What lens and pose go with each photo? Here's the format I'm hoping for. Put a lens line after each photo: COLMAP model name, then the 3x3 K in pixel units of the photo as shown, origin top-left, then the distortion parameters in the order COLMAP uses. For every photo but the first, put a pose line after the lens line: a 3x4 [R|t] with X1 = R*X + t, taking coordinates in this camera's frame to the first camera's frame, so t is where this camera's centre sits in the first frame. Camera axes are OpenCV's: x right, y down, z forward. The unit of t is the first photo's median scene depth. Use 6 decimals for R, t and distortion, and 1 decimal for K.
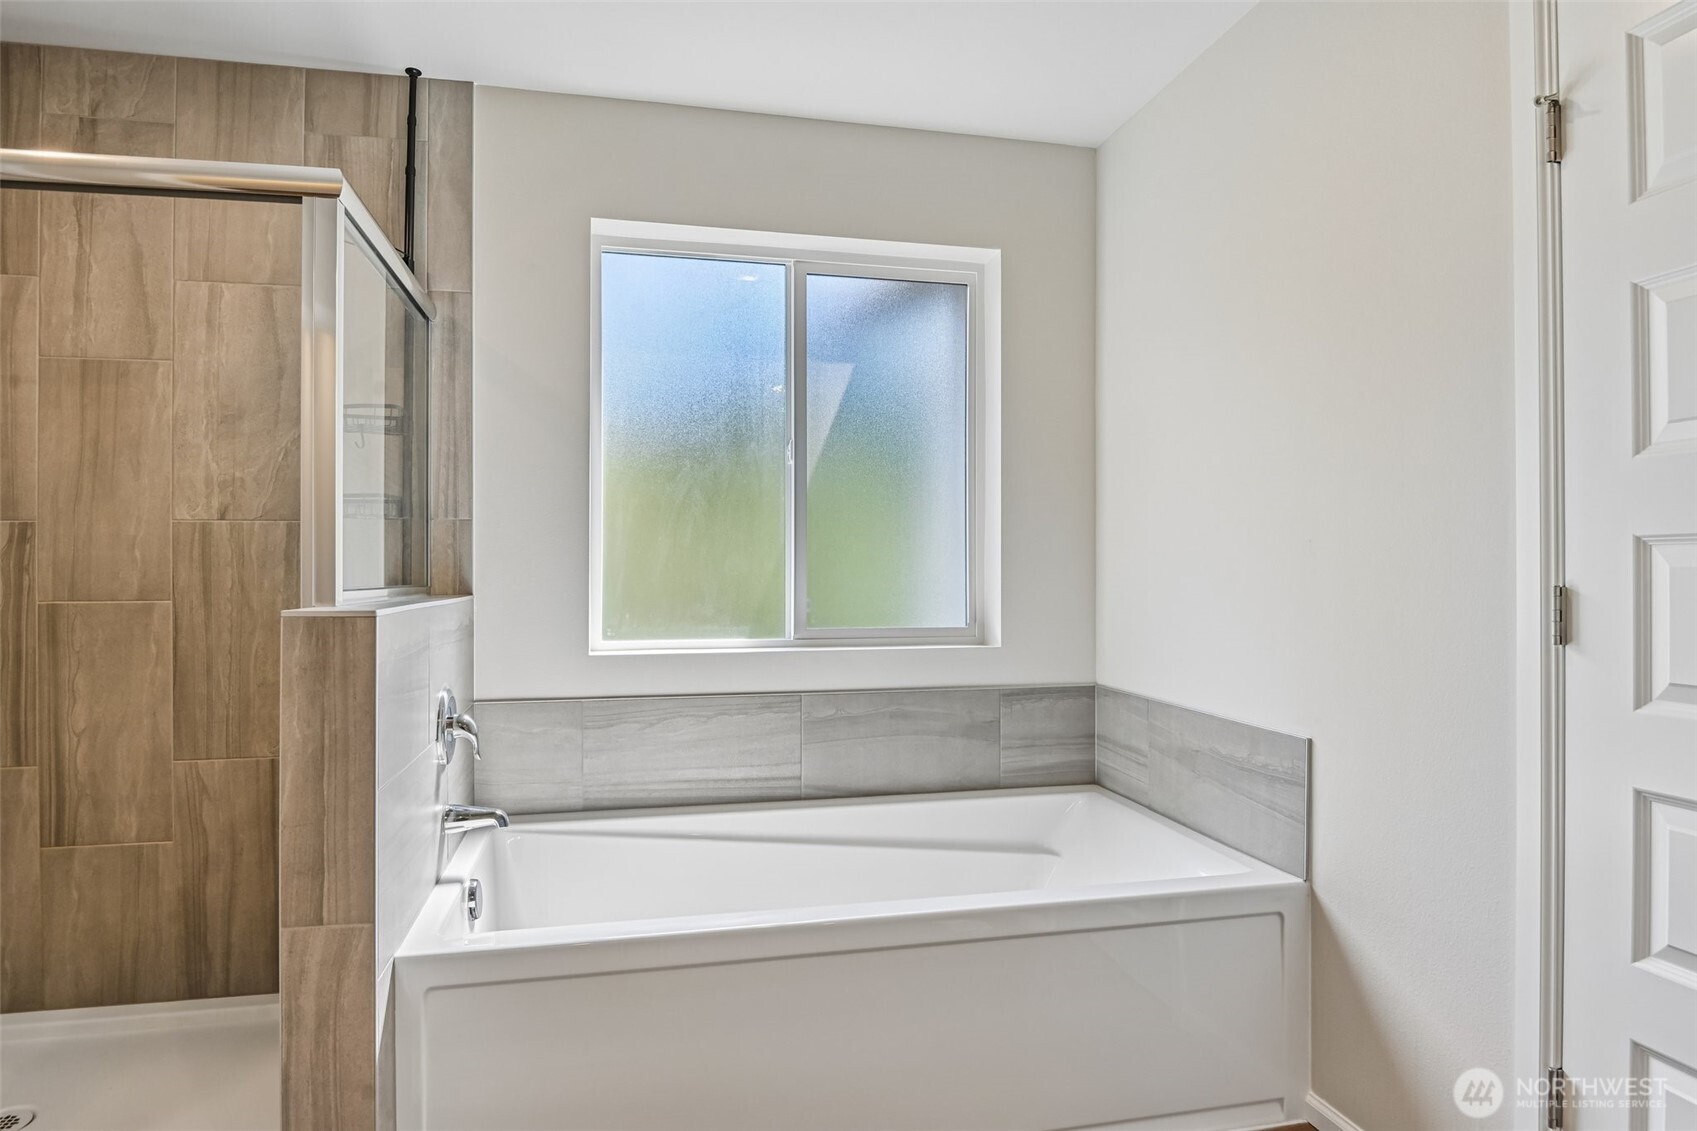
lens RADIAL K [[904.9, 0, 840.3], [0, 904.9, 565.1], [0, 0, 1]] dist [-0.016947, -0.006605]
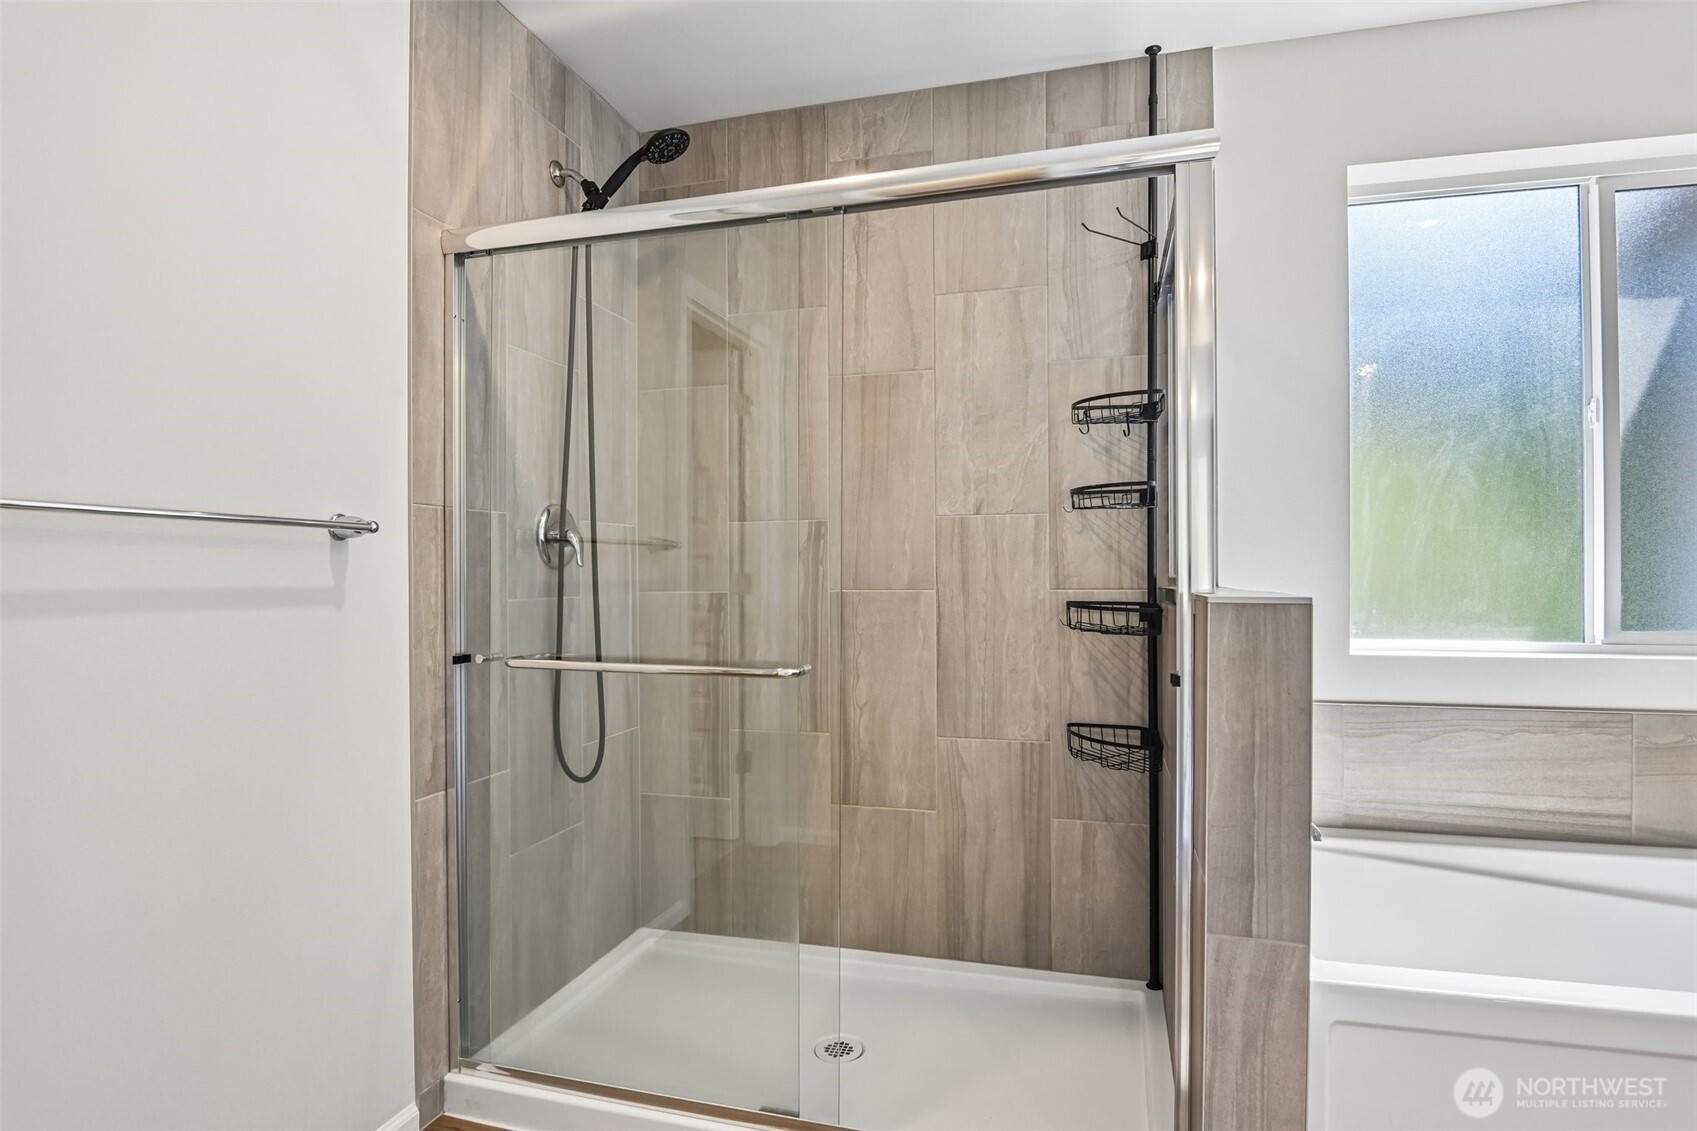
lens RADIAL K [[904.9, 0, 916.5], [0, 904.9, 566.4], [0, 0, 1]] dist [-0.016947, -0.006605]
pose [[0.888531, -0.003669, -0.458803, -0.263228], [0.005009, 0.999986, 0.001704, 0.009273], [0.458790, -0.003812, 0.888536, 0.010750]]
